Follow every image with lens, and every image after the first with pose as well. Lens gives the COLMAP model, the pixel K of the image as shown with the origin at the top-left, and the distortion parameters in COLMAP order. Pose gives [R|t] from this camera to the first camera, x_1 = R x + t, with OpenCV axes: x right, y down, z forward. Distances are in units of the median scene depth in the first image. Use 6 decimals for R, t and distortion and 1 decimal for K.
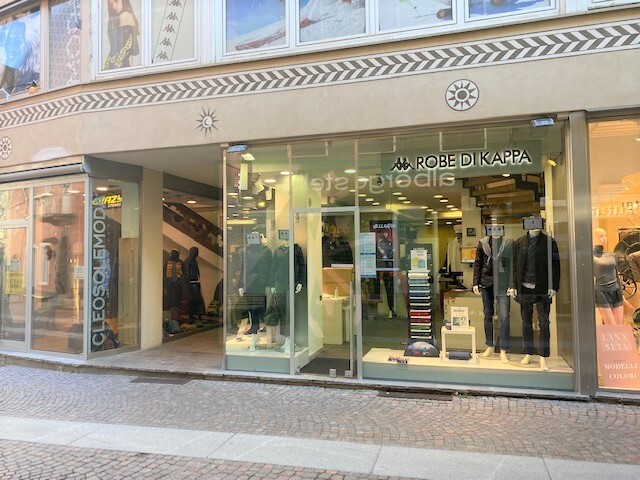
lens RADIAL K [[494.8, 0, 321.3], [0, 494.8, 236.9], [0, 0, 1]] dist [-0.012544, 0.013887]
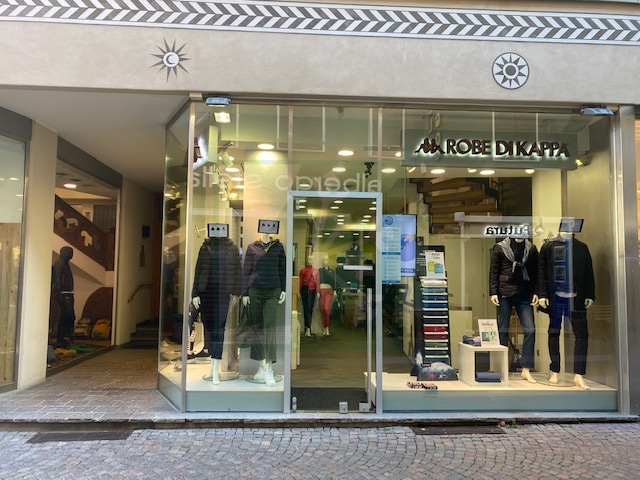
lens RADIAL K [[494.8, 0, 319.1], [0, 494.8, 244.8], [0, 0, 1]] dist [-0.012544, 0.013887]
pose [[0.938075, 0.046523, 0.343293, -0.291061], [-0.037574, 0.998759, -0.032678, 0.052253], [-0.344387, 0.017756, 0.938660, 0.299017]]
